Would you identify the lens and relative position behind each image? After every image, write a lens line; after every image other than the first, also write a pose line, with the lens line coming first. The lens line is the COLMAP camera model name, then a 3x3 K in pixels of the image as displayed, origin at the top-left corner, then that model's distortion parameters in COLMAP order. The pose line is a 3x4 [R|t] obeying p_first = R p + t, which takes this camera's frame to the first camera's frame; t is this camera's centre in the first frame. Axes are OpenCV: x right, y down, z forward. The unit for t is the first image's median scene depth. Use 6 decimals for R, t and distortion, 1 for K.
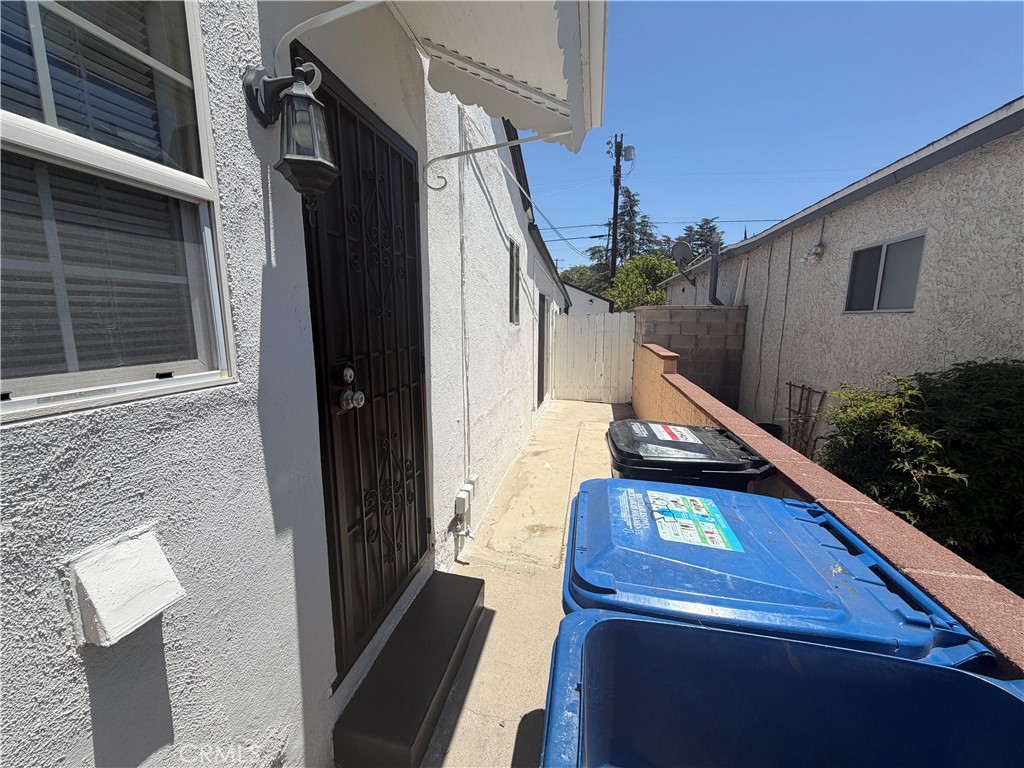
lens RADIAL K [[407.6, 0, 509.0], [0, 407.6, 384.0], [0, 0, 1]] dist [-0.000935, 0.000621]
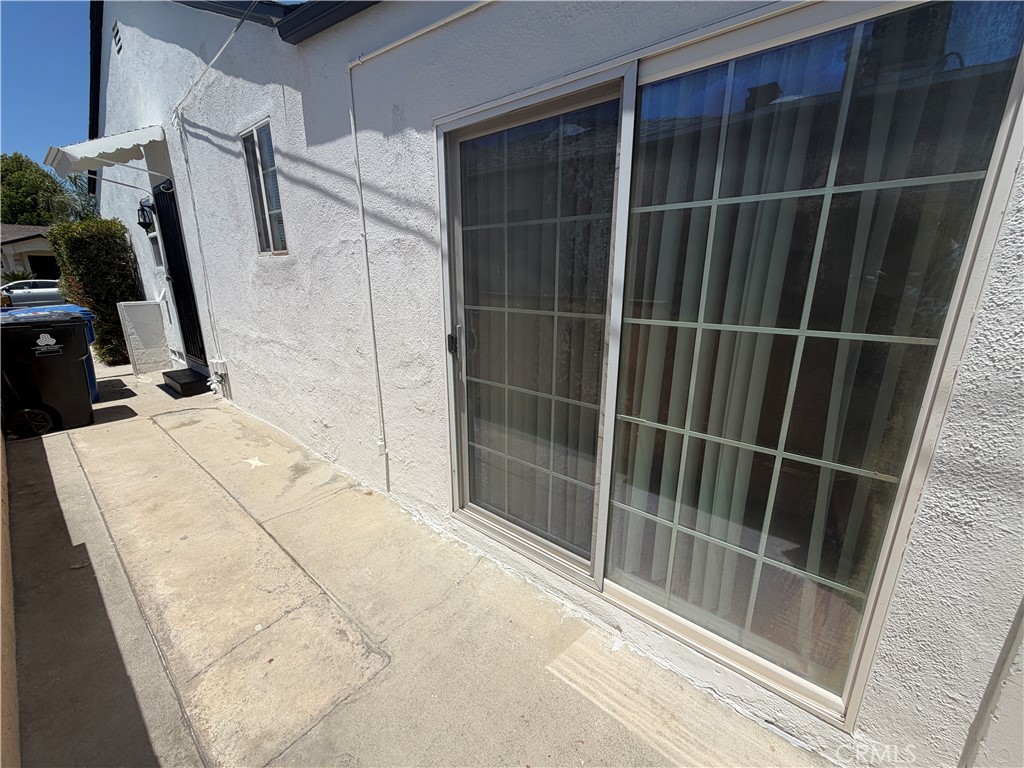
lens RADIAL K [[407.6, 0, 509.0], [0, 407.6, 384.0], [0, 0, 1]] dist [-0.000935, 0.000621]
pose [[-0.472644, 0.233651, -0.849715, 0.424042], [-0.138452, 0.932549, 0.333441, -0.204858], [0.870310, 0.275243, -0.408414, 1.537975]]
